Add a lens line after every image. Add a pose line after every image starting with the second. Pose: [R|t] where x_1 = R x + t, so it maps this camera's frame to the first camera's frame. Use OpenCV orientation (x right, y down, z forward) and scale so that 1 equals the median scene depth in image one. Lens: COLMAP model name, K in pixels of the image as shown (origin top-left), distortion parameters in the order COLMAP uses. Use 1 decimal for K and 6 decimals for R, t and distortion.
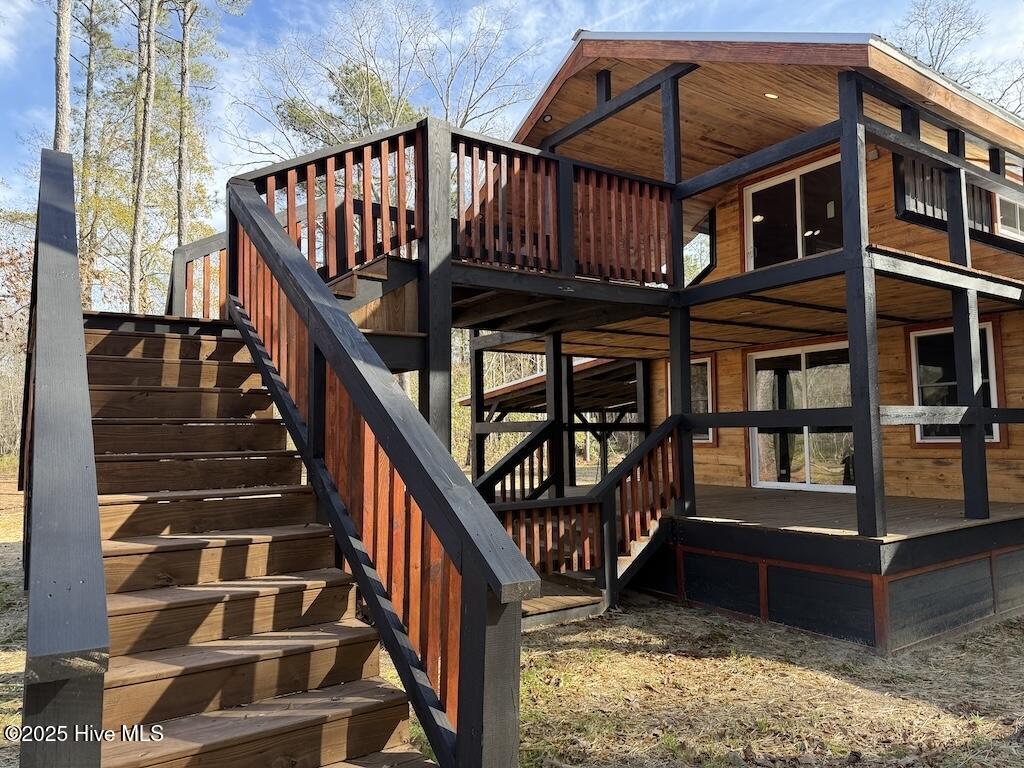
lens RADIAL K [[700.4, 0, 512.0], [0, 700.4, 384.0], [0, 0, 1]] dist [0.004582, 0.000815]
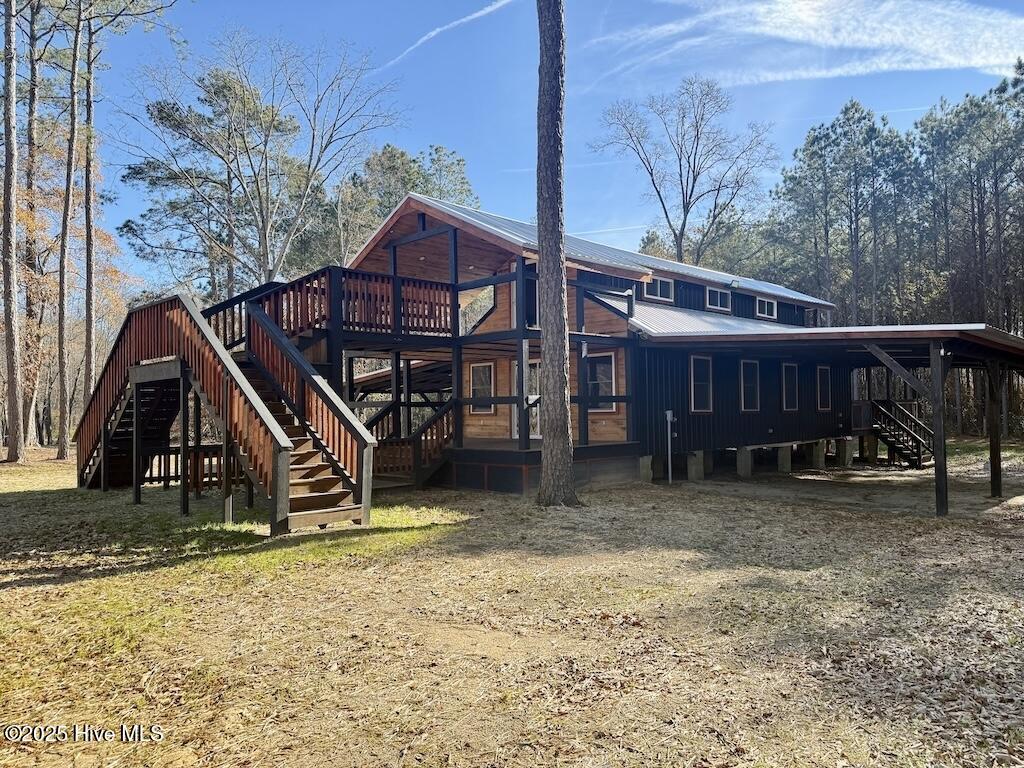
lens RADIAL K [[706.1, 0, 516.2], [0, 706.1, 400.4], [0, 0, 1]] dist [-0.000324, -0.002289]
pose [[0.979922, 0.000799, 0.199379, 0.002394], [-0.012217, 0.998354, 0.056044, -0.044156], [-0.199006, -0.057354, 0.978318, -0.691493]]
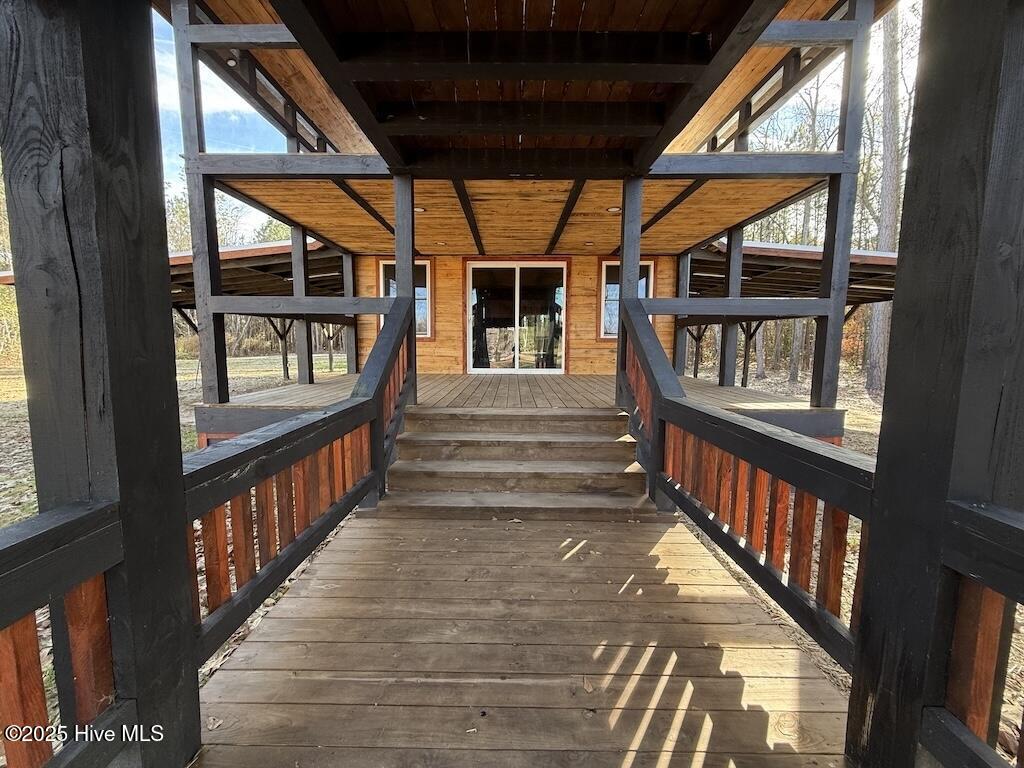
lens RADIAL K [[405.1, 0, 508.8], [0, 405.1, 383.1], [0, 0, 1]] dist [-0.000069, 0.000159]
pose [[0.578192, -0.069296, 0.812953, -0.191323], [-0.073552, 0.987903, 0.136521, 0.059962], [-0.812579, -0.138730, 0.566101, 0.528881]]
